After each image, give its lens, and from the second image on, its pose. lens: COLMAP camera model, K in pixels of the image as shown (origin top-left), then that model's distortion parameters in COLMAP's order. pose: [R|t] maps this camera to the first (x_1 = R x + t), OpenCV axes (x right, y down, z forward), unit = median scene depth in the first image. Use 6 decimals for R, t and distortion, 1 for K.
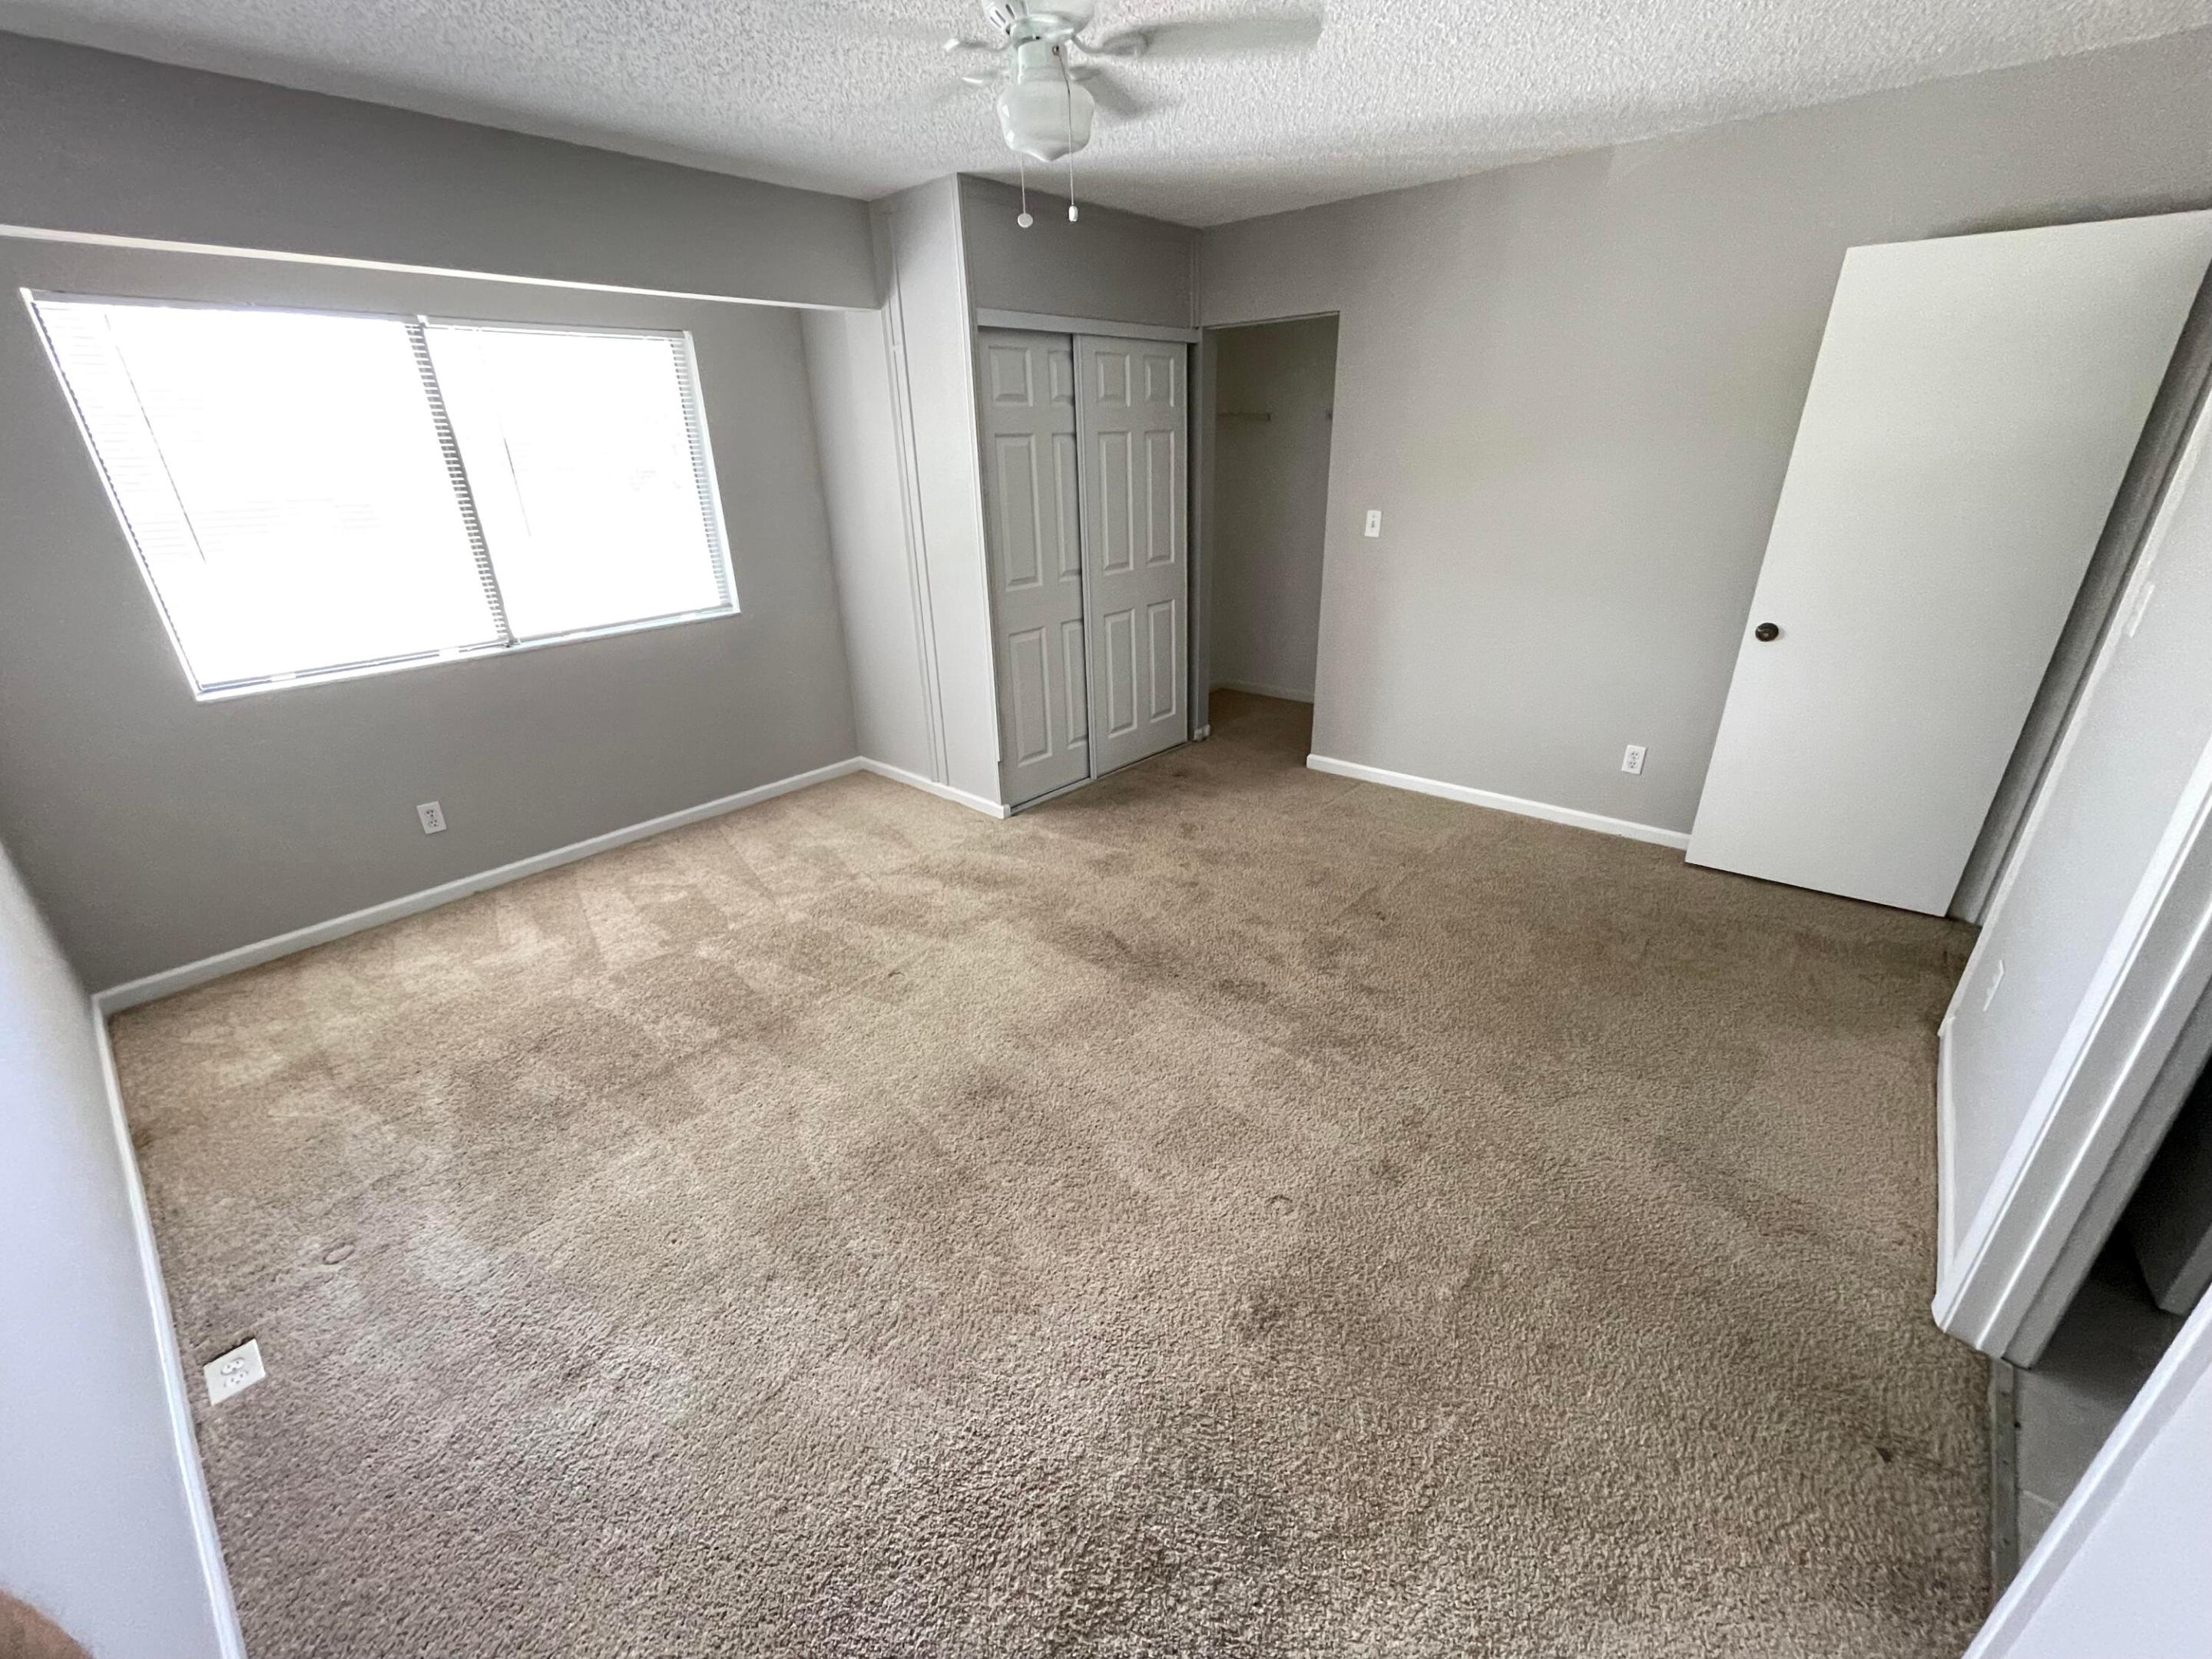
lens RADIAL K [[898.6, 0, 1105.0], [0, 898.6, 827.6], [0, 0, 1]] dist [-0.003848, 0.000517]
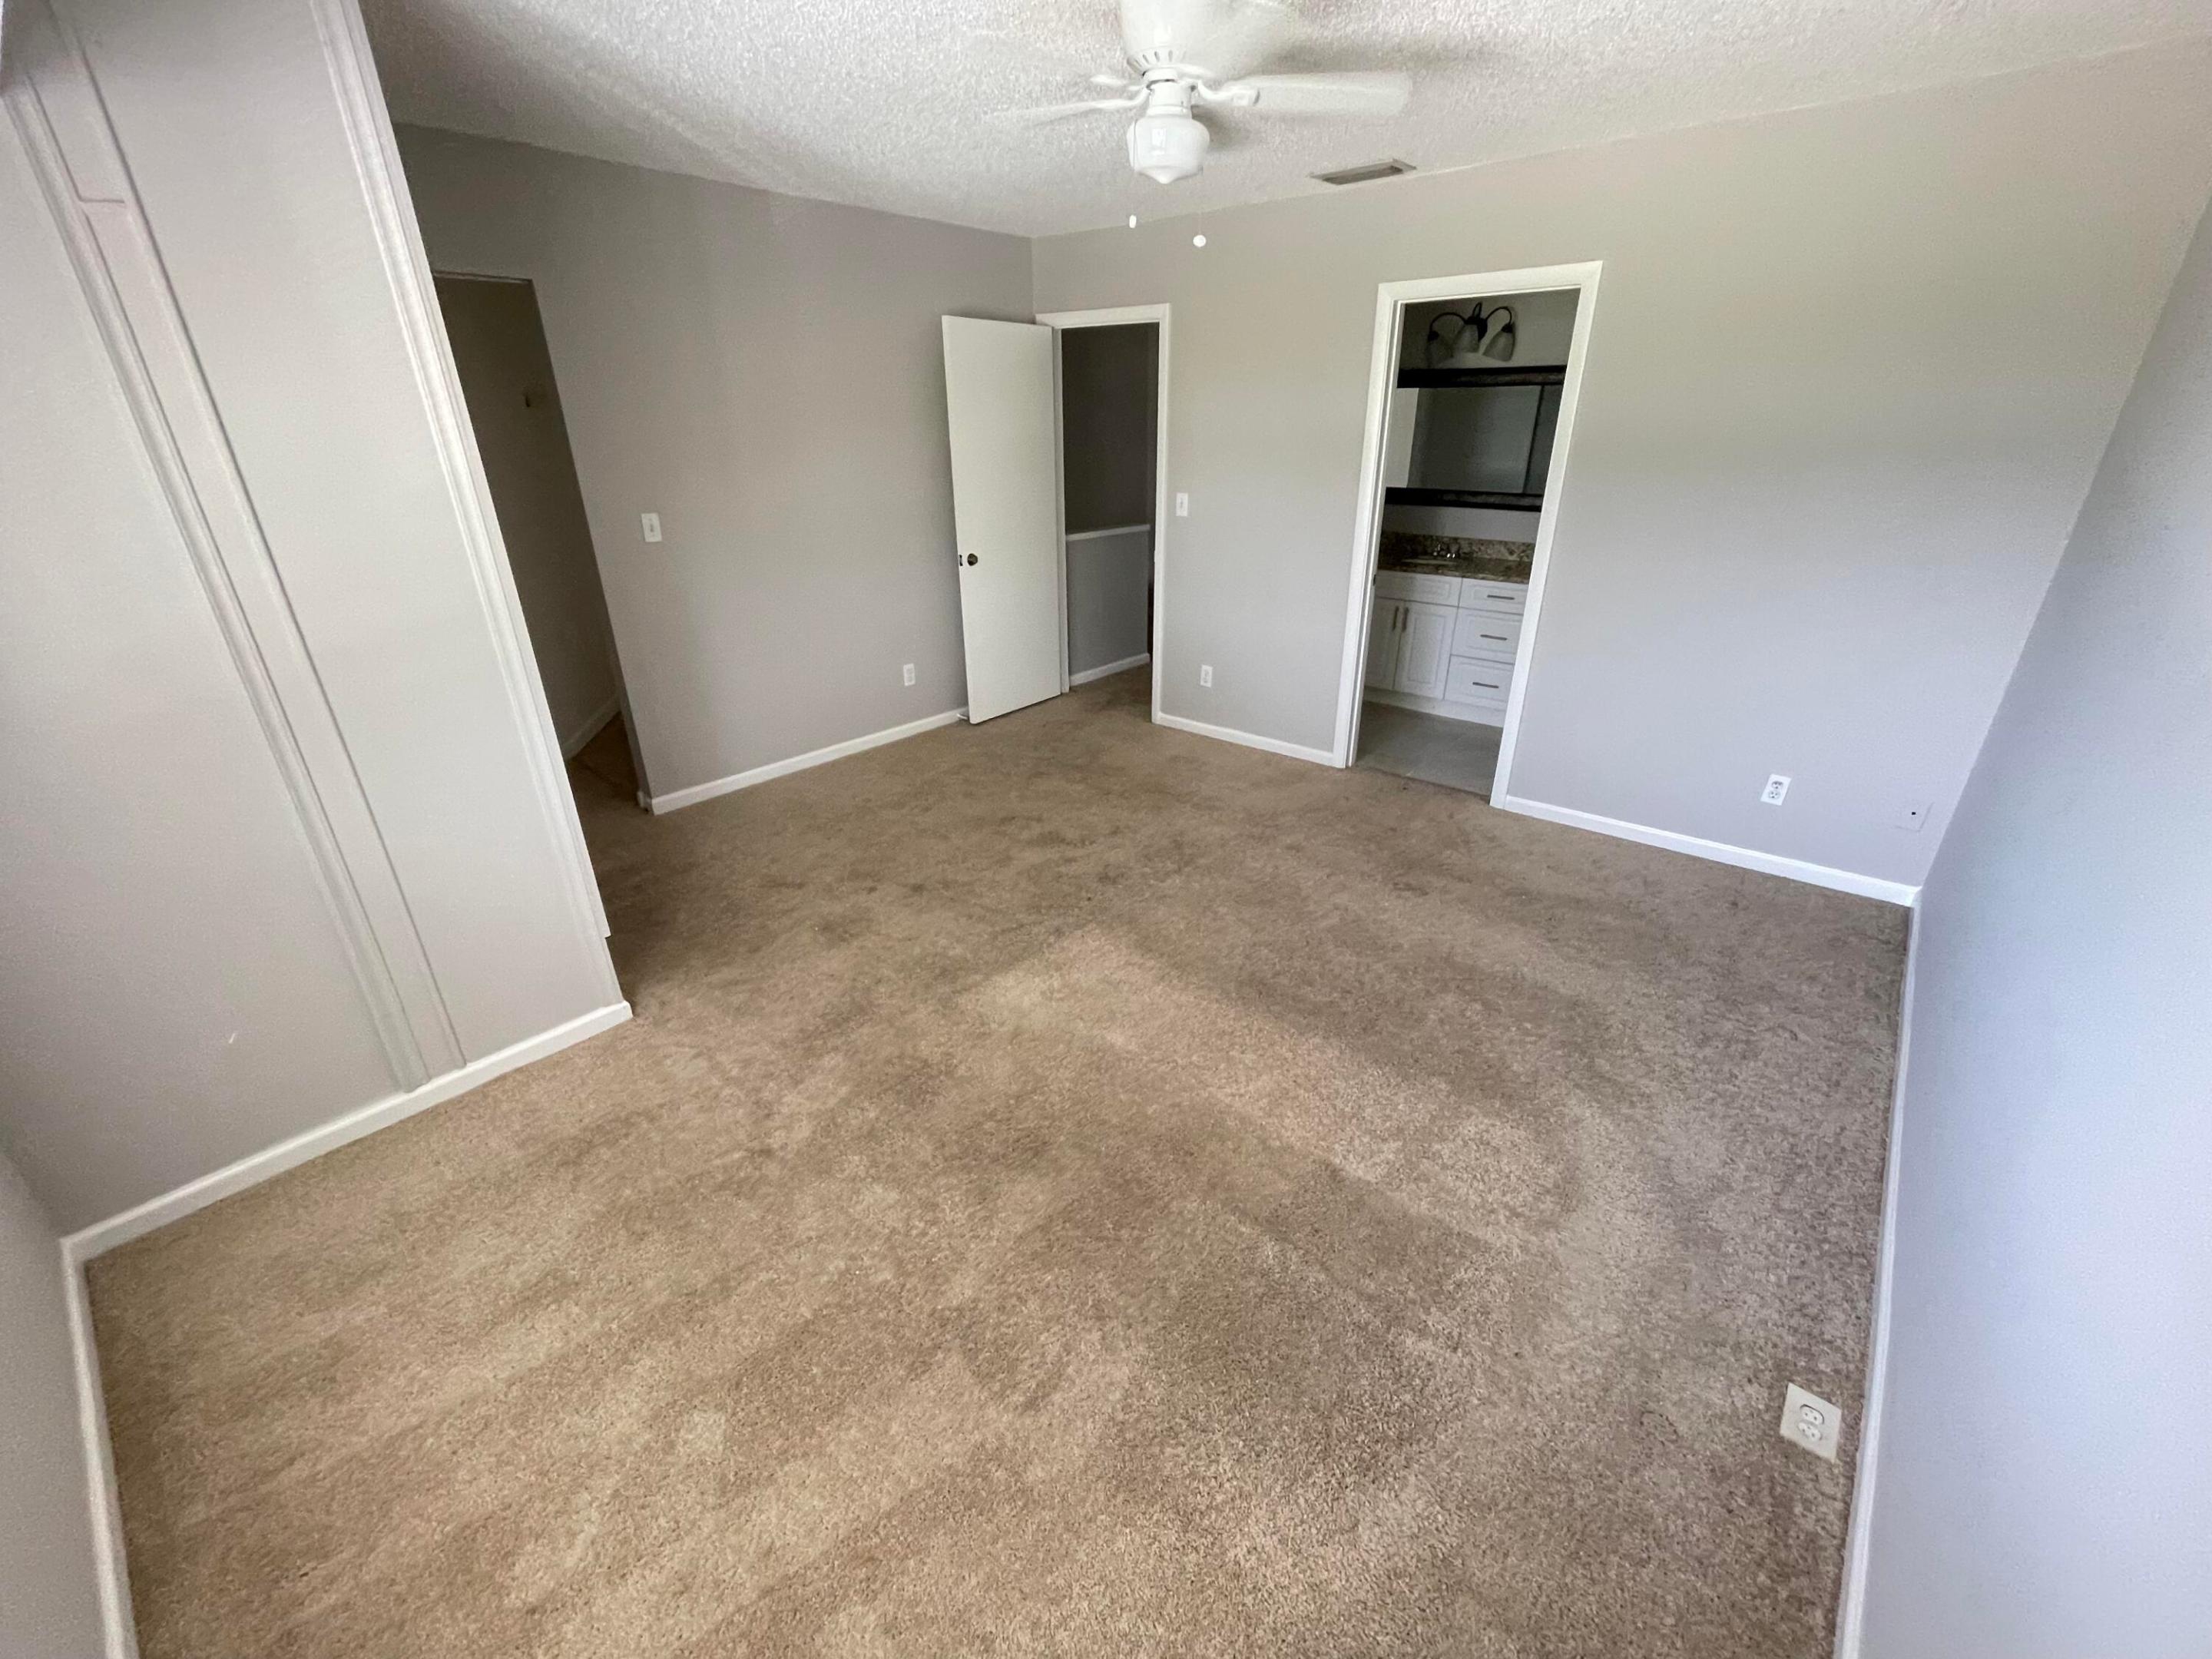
lens RADIAL K [[898.6, 0, 1105.2], [0, 898.6, 835.3], [0, 0, 1]] dist [-0.003848, 0.000517]
pose [[-0.000895, -0.397004, 0.917816, -0.779642], [0.403465, 0.839655, 0.363589, -0.258538], [-0.914995, 0.370632, 0.159425, 0.640146]]
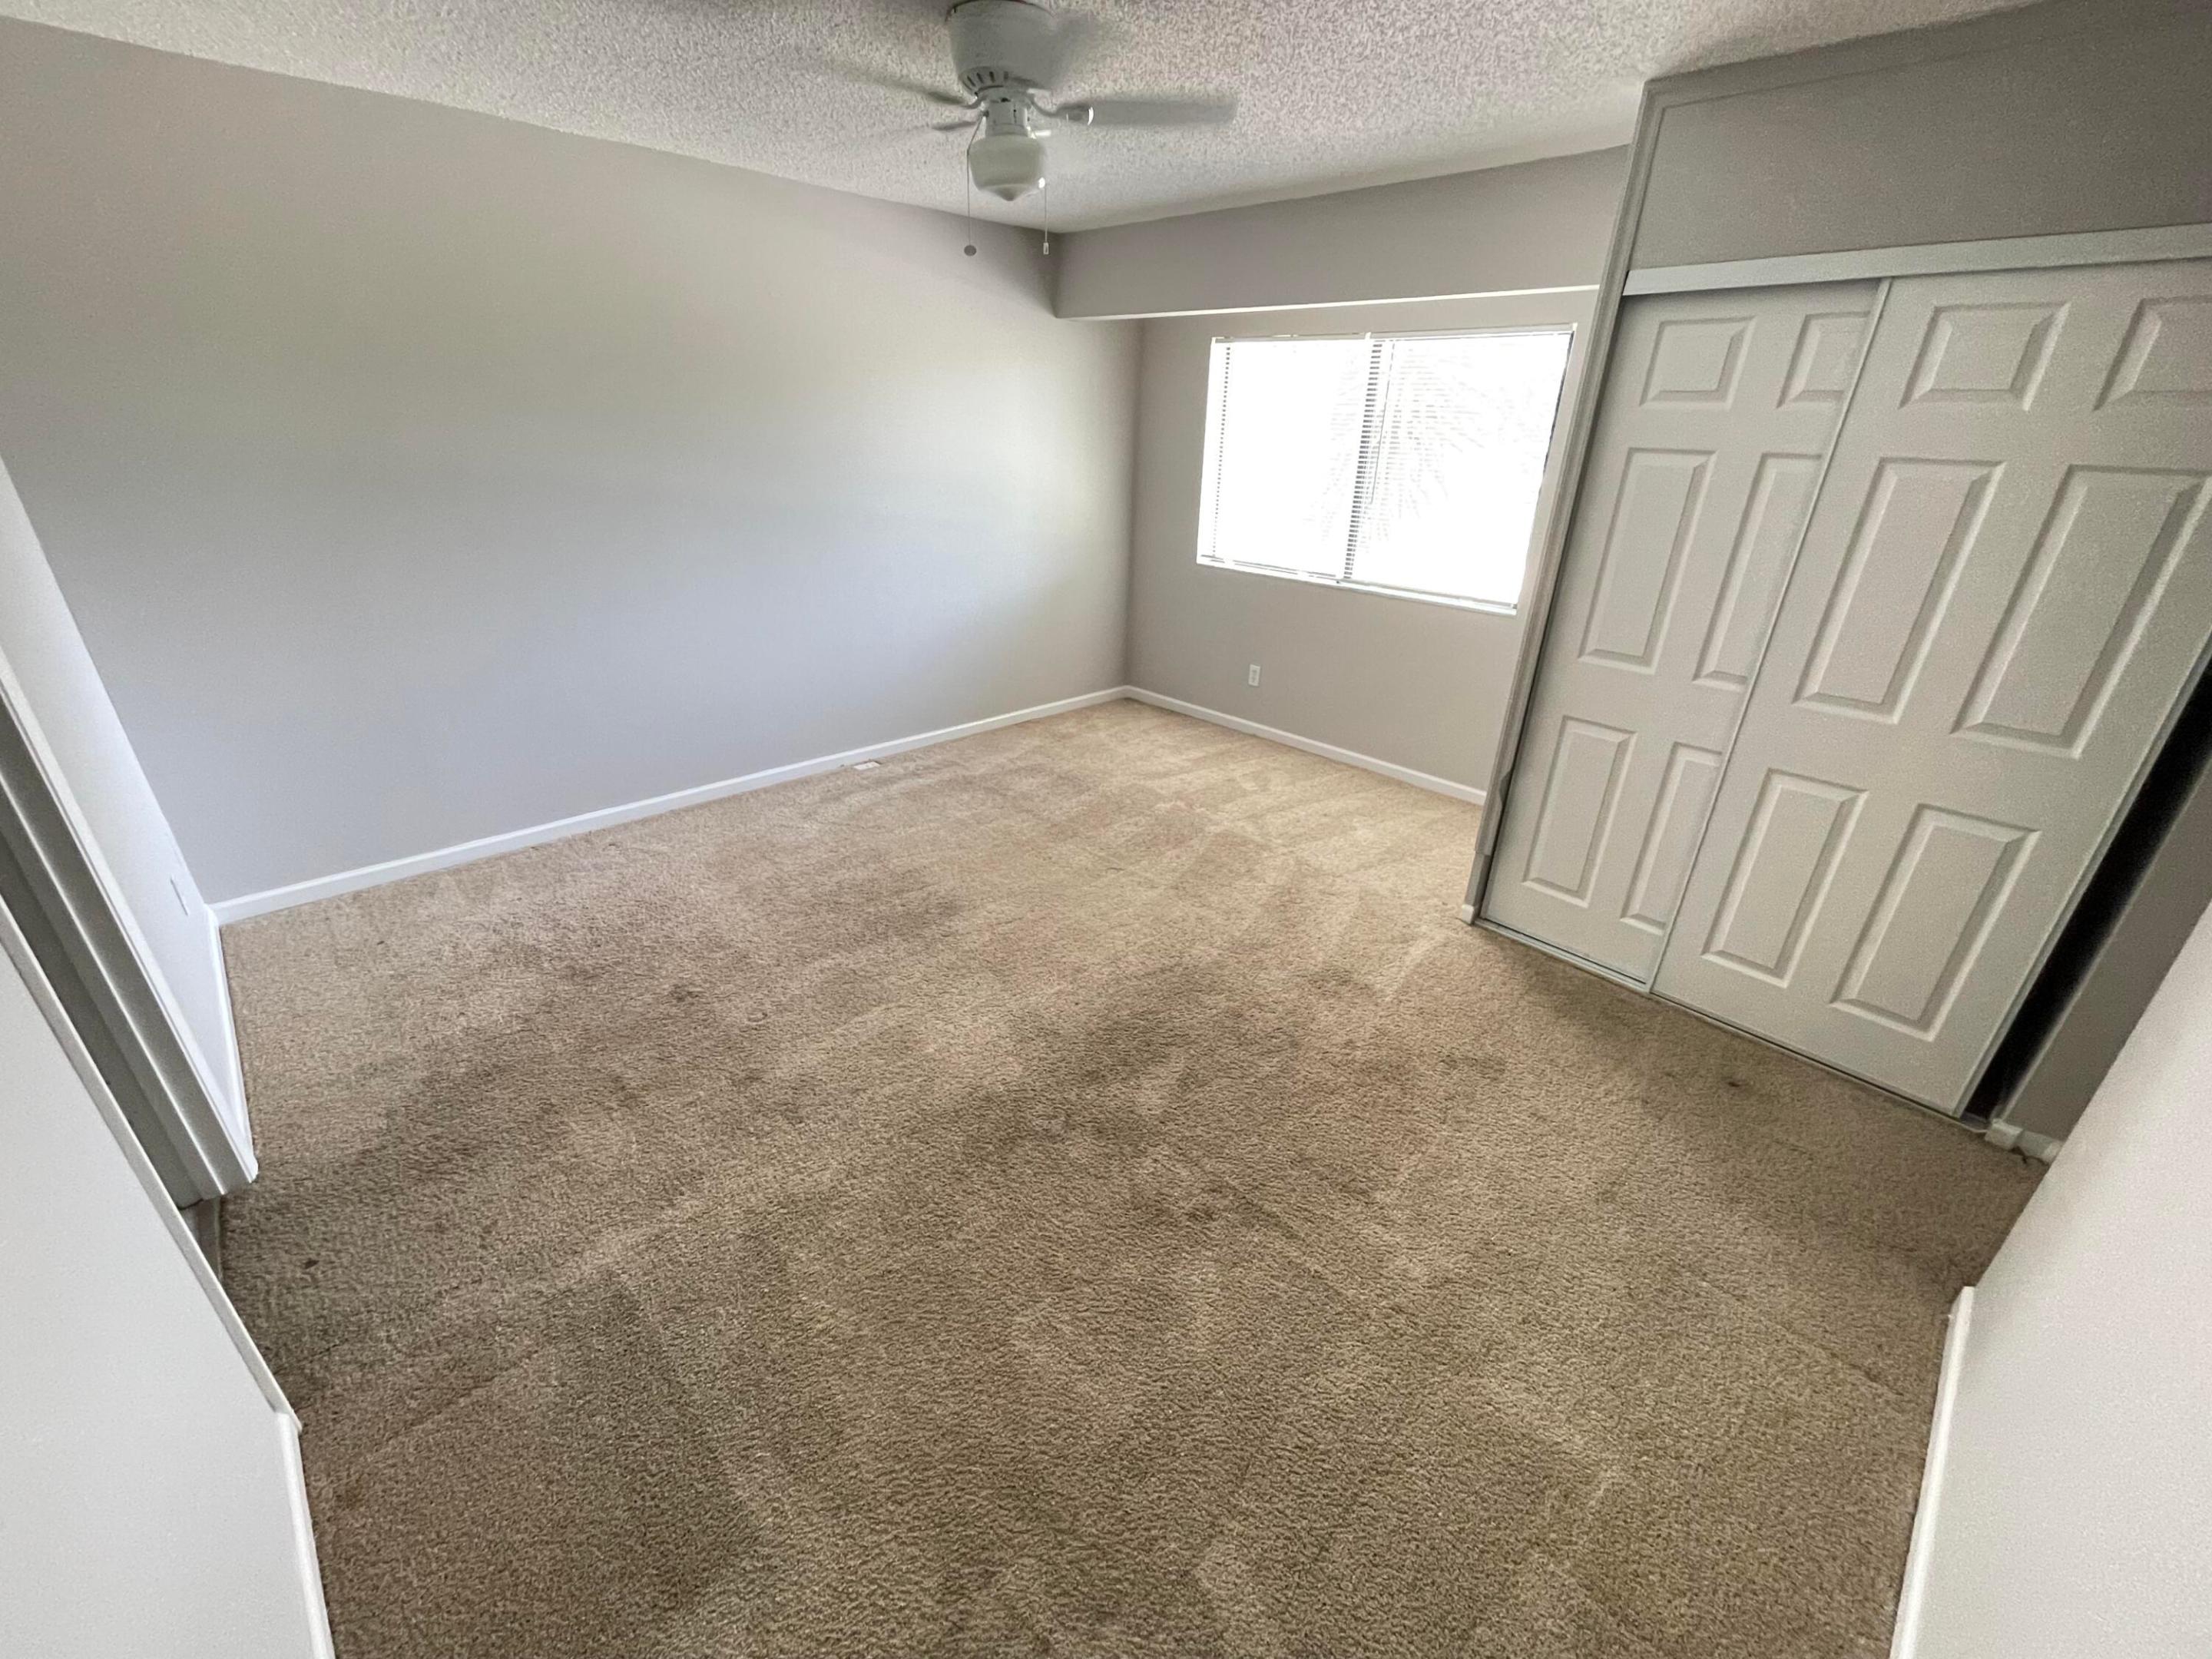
lens RADIAL K [[898.6, 0, 1104.0], [0, 898.6, 822.9], [0, 0, 1]] dist [-0.003848, 0.000517]
pose [[-0.089495, 0.429645, -0.898552, 0.710972], [-0.418493, 0.802447, 0.425374, -0.340375], [0.903800, 0.414107, 0.107988, 0.702986]]
